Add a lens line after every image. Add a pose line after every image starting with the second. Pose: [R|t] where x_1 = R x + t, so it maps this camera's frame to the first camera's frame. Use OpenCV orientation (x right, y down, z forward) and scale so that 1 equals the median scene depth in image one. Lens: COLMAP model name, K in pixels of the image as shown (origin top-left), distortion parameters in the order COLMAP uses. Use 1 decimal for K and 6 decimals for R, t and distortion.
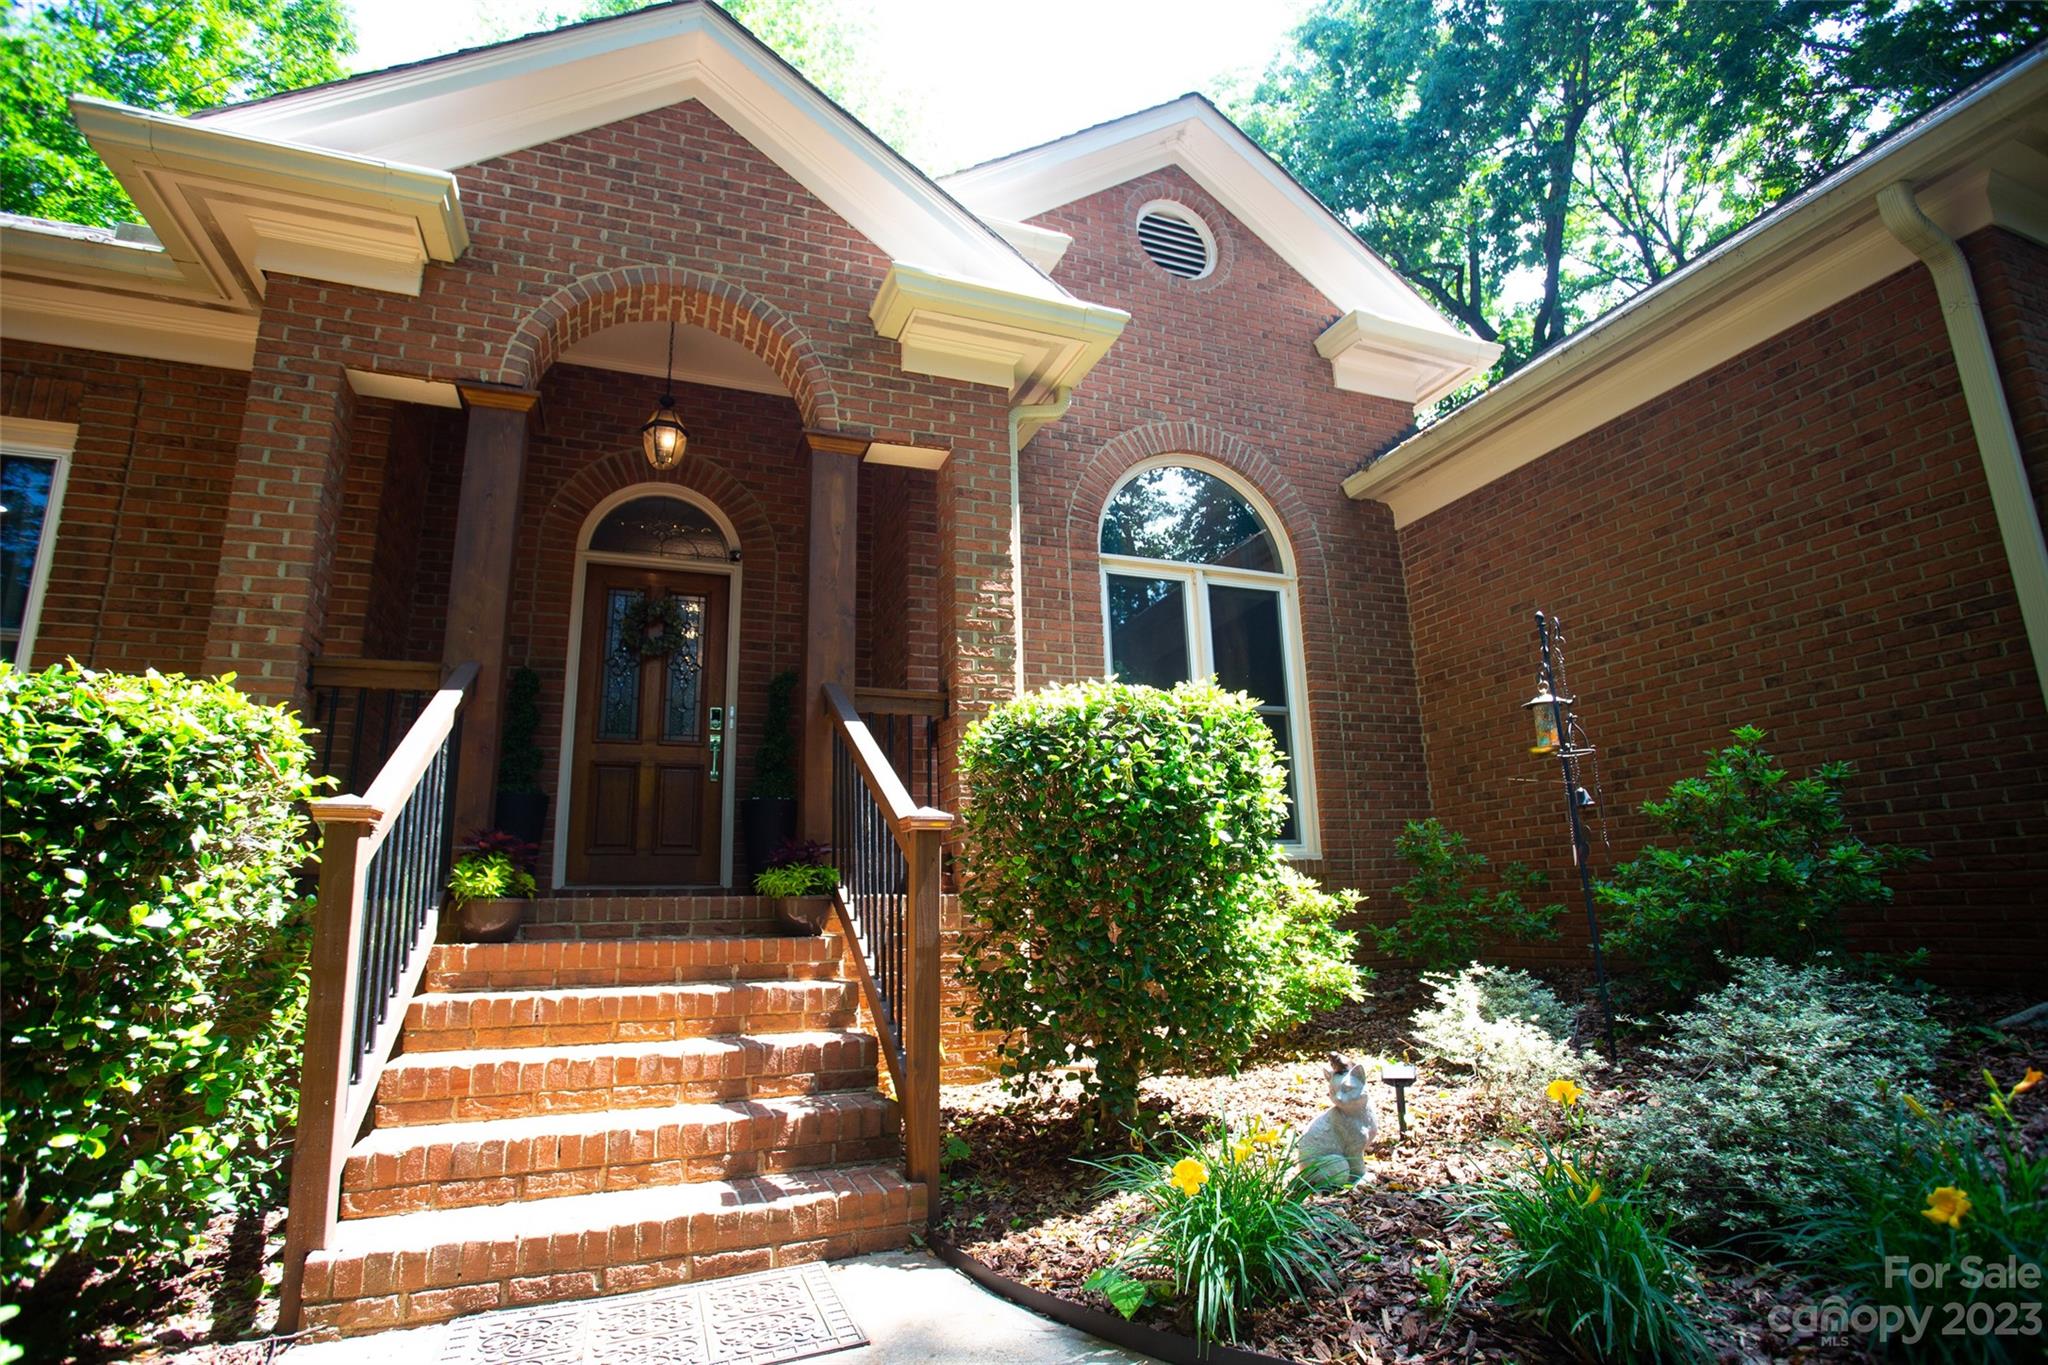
lens RADIAL K [[1000.9, 0, 1026.8], [0, 1000.9, 691.7], [0, 0, 1]] dist [-0.077200, 0.034606]
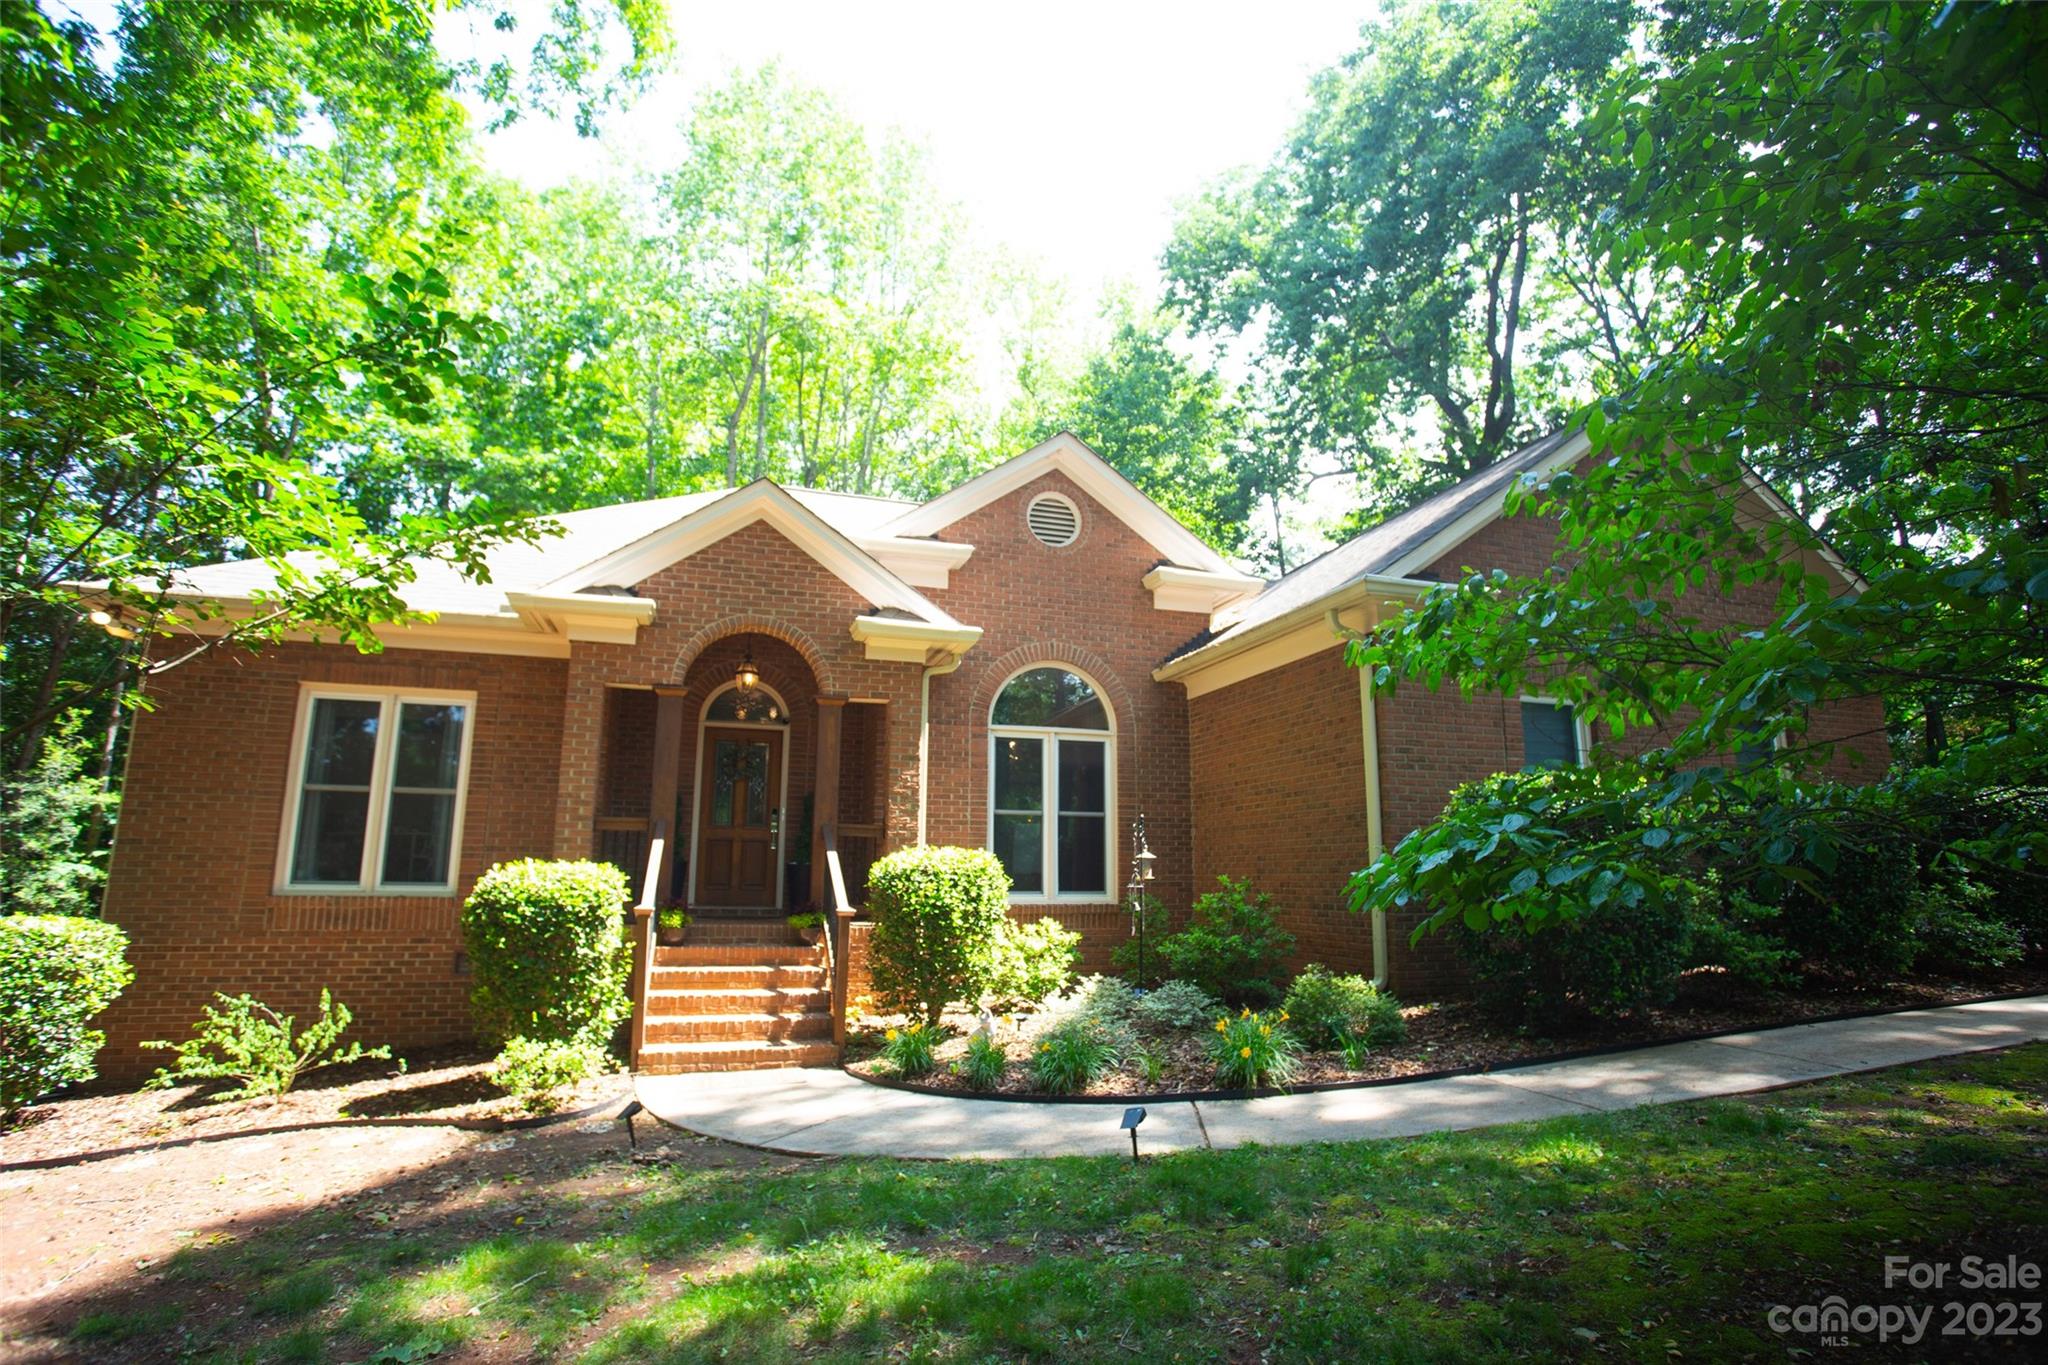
lens RADIAL K [[1014.1, 0, 1024.7], [0, 1014.1, 690.2], [0, 0, 1]] dist [-0.085454, 0.038800]
pose [[0.996739, 0.023061, -0.077324, 0.467329], [-0.020057, 0.999022, 0.039405, -0.472616], [0.078157, -0.037726, 0.996227, -1.318297]]
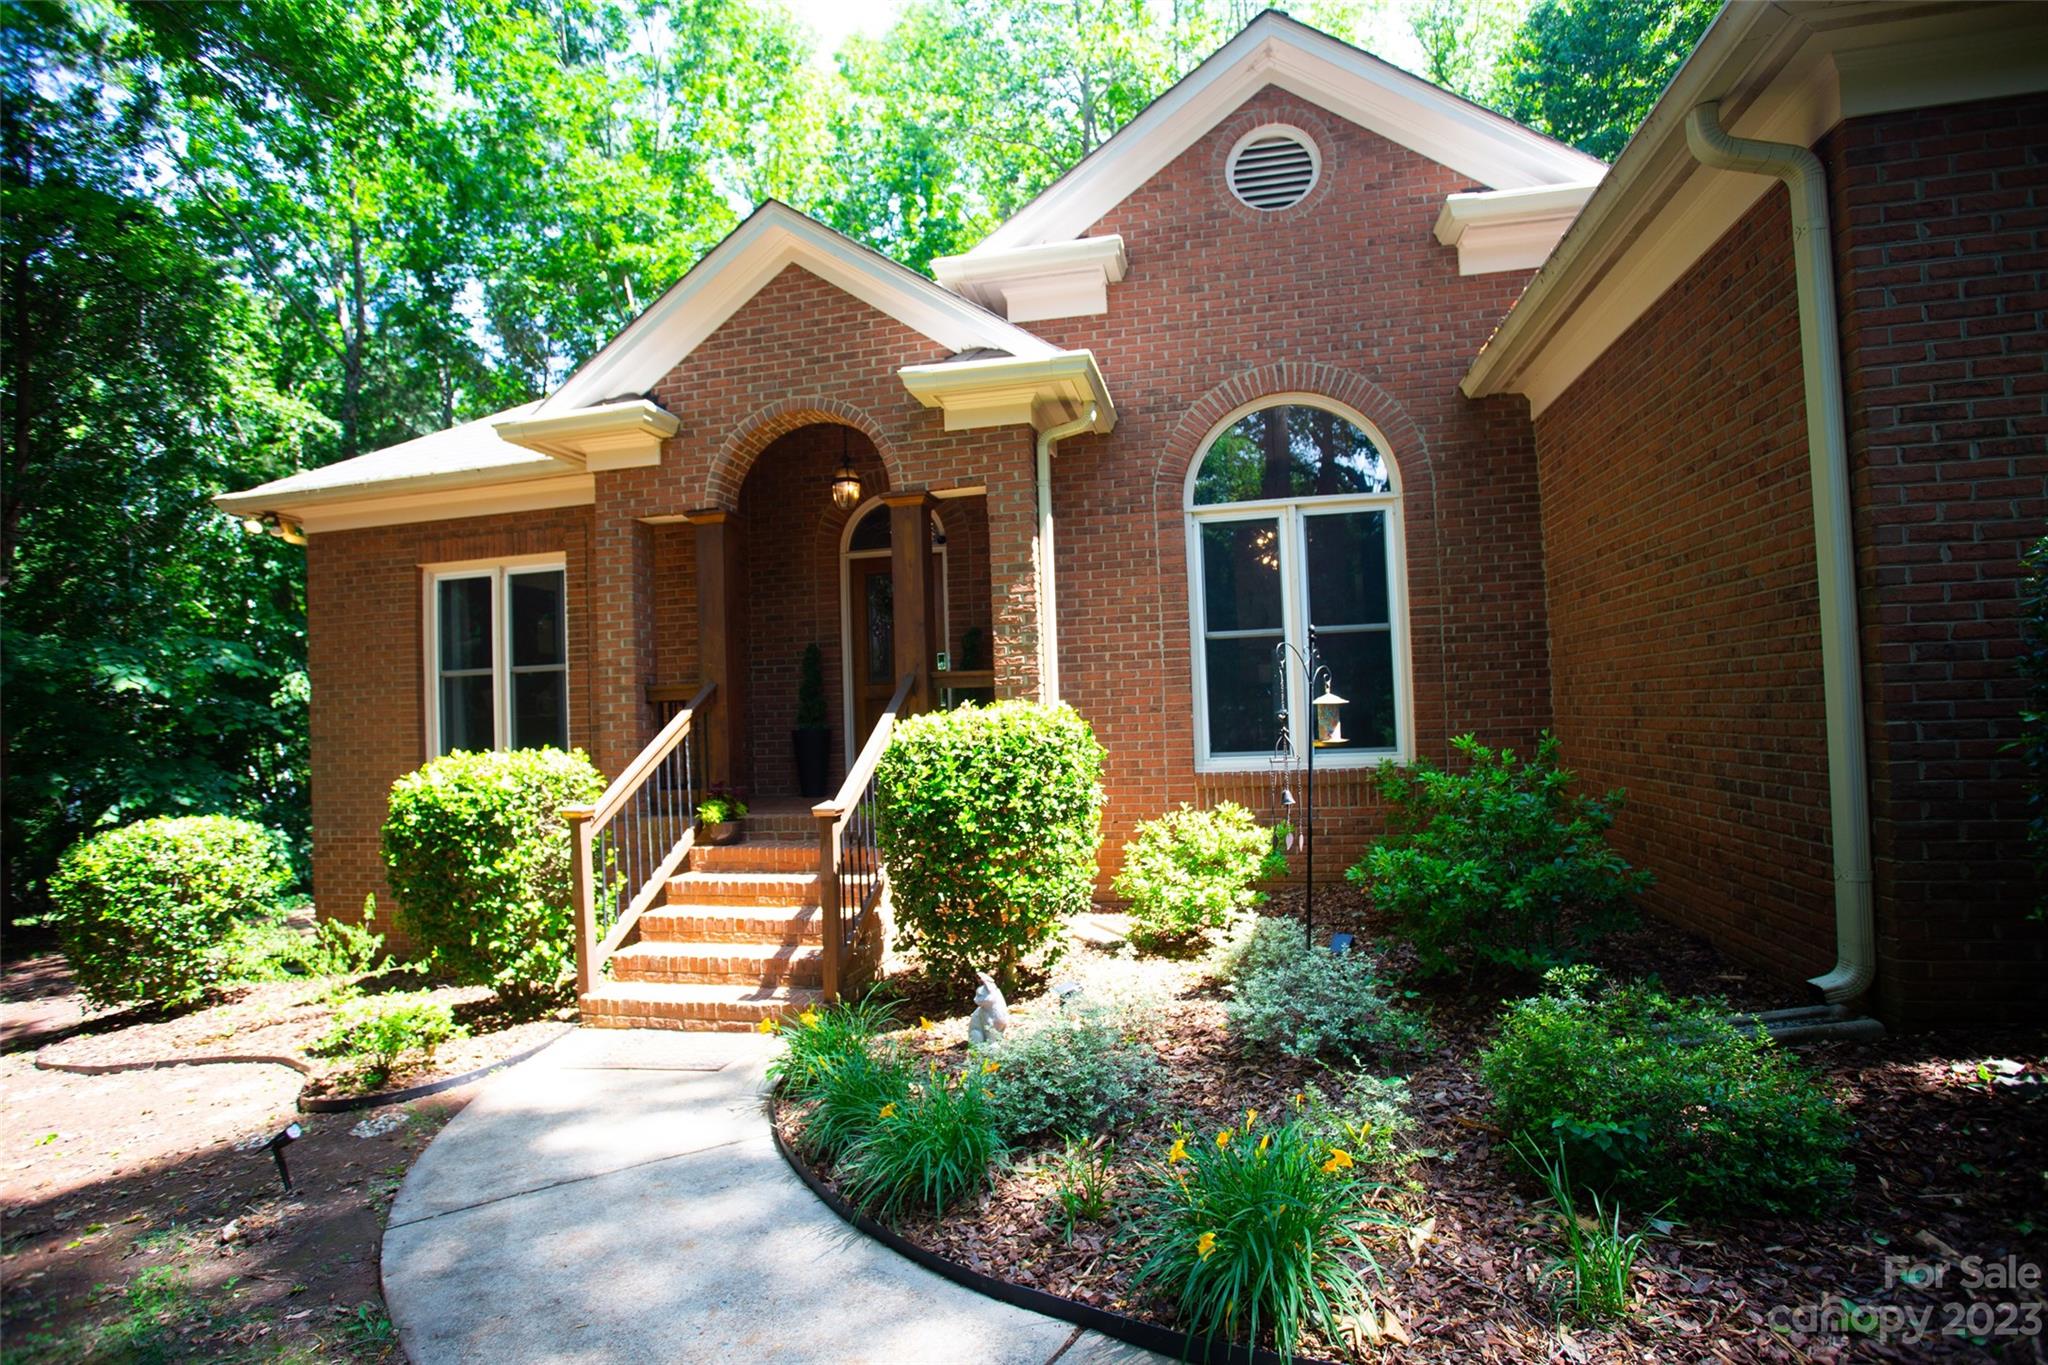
lens RADIAL K [[1000.9, 0, 1026.8], [0, 1000.9, 691.7], [0, 0, 1]] dist [-0.077200, 0.034606]
pose [[0.832893, -0.014409, -0.553247, 0.960818], [0.132815, 0.975652, 0.174537, -0.273843], [0.537261, -0.218850, 0.814527, -0.155205]]
